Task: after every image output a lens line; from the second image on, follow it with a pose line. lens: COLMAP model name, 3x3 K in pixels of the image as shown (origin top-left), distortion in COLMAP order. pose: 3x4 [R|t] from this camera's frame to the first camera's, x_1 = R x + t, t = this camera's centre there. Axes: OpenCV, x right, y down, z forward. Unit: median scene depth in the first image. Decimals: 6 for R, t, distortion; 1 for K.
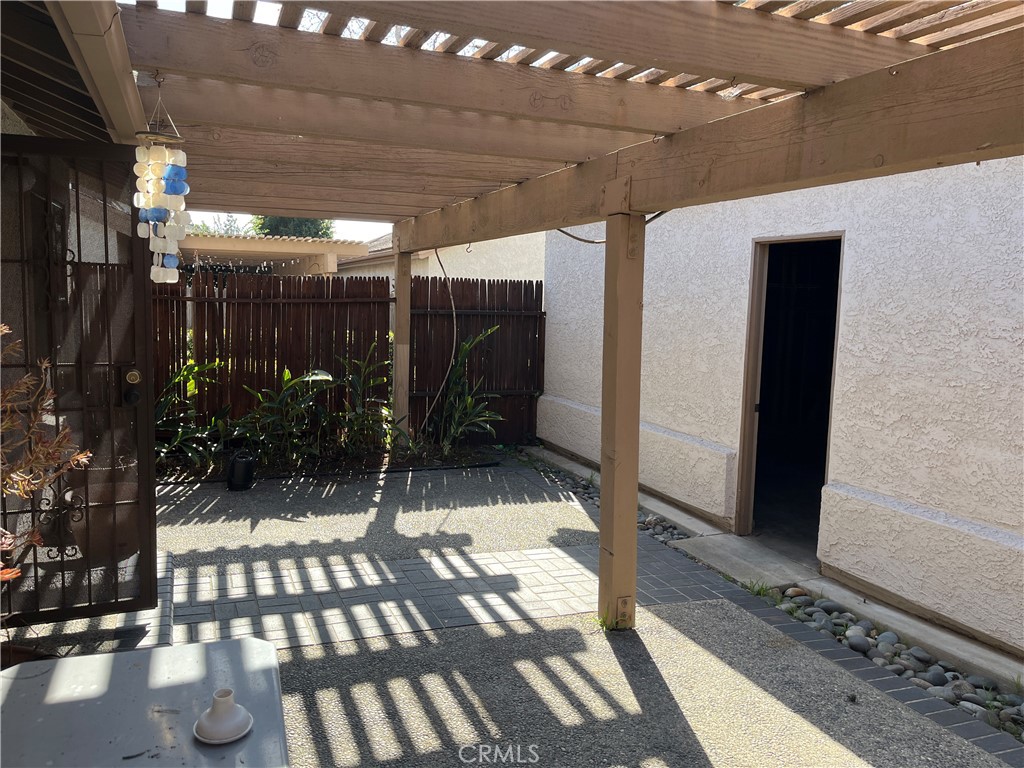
lens RADIAL K [[778.6, 0, 512.0], [0, 778.6, 384.0], [0, 0, 1]] dist [0.046743, -0.064638]
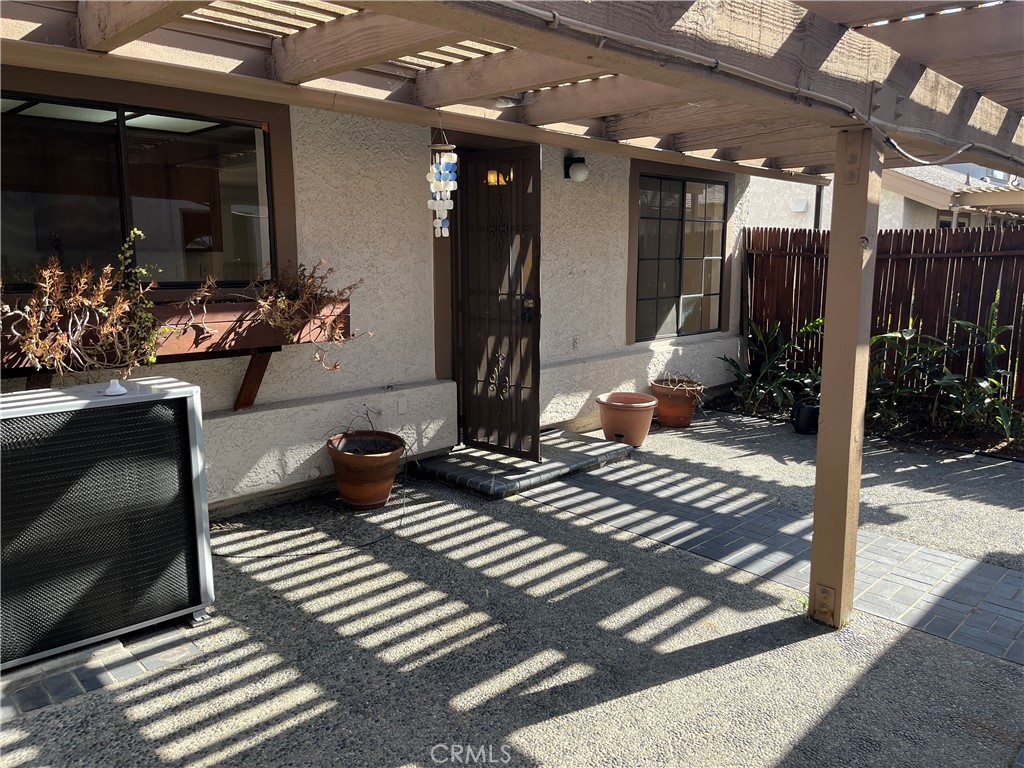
lens RADIAL K [[778.6, 0, 512.0], [0, 778.6, 384.0], [0, 0, 1]] dist [0.046743, -0.064638]
pose [[0.394075, 0.127621, -0.910174, 0.692609], [-0.097760, 0.990515, 0.096559, 0.004044], [0.913864, 0.050927, 0.402814, 0.300412]]
